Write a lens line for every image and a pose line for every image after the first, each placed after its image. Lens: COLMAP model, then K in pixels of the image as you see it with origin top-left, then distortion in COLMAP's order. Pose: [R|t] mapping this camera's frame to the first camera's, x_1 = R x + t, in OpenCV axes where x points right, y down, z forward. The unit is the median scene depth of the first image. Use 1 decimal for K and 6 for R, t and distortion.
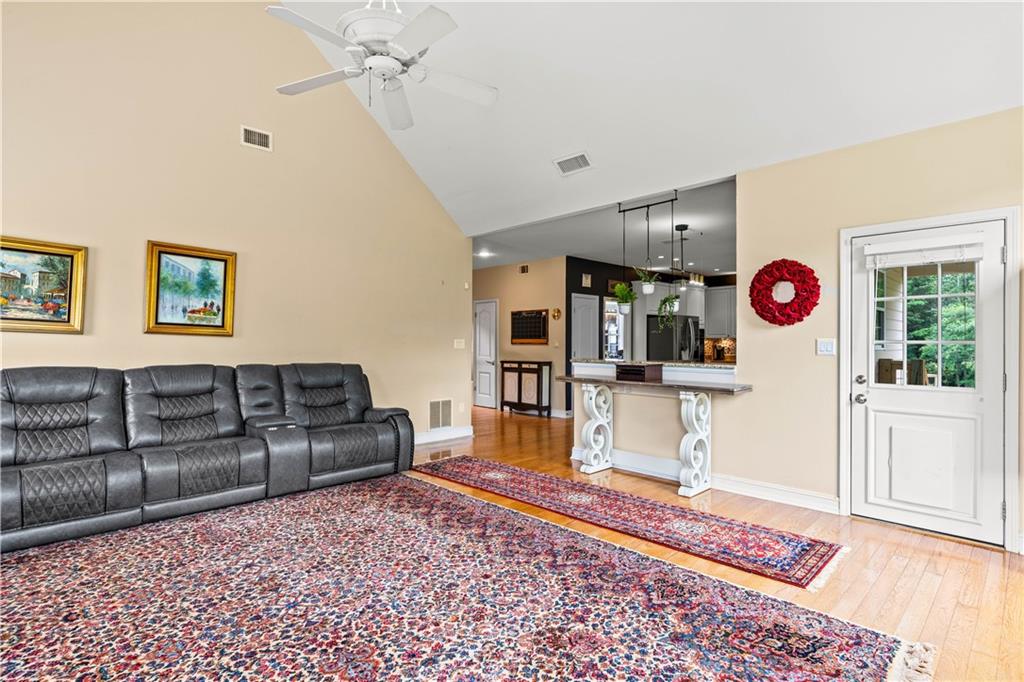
lens RADIAL K [[510.9, 0, 512.0], [0, 510.9, 341.0], [0, 0, 1]] dist [-0.002232, -0.000305]
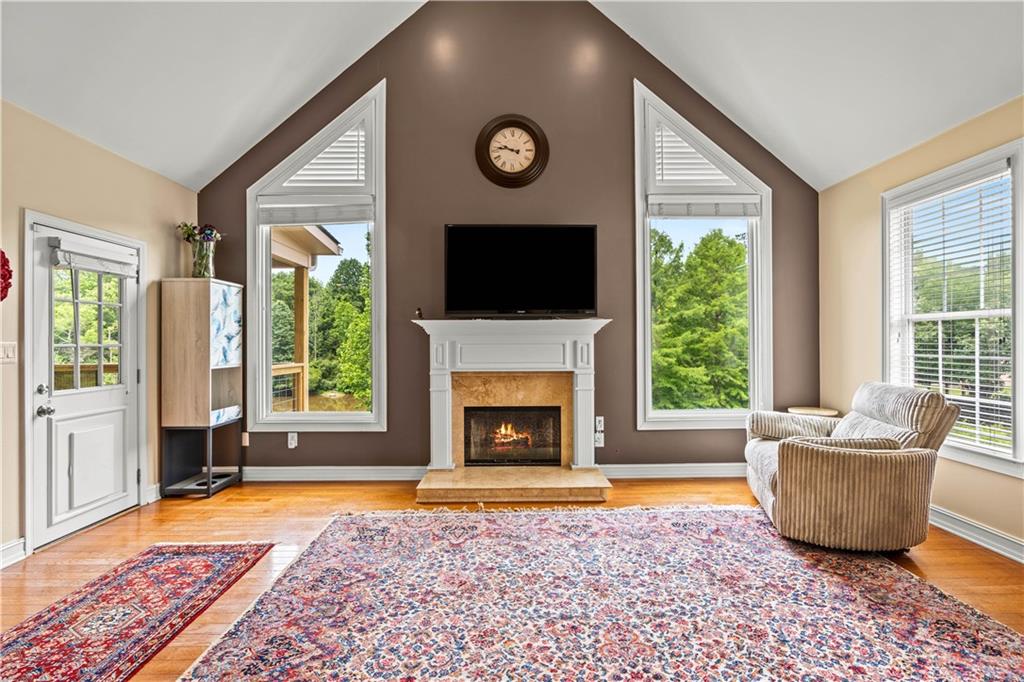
lens RADIAL K [[464.2, 0, 514.9], [0, 464.2, 341.3], [0, 0, 1]] dist [-0.006140, 0.001447]
pose [[-0.728553, 0.004221, 0.684977, -0.490751], [0.003001, 0.999991, -0.002971, -0.001647], [-0.684983, -0.000109, -0.728559, 1.125710]]
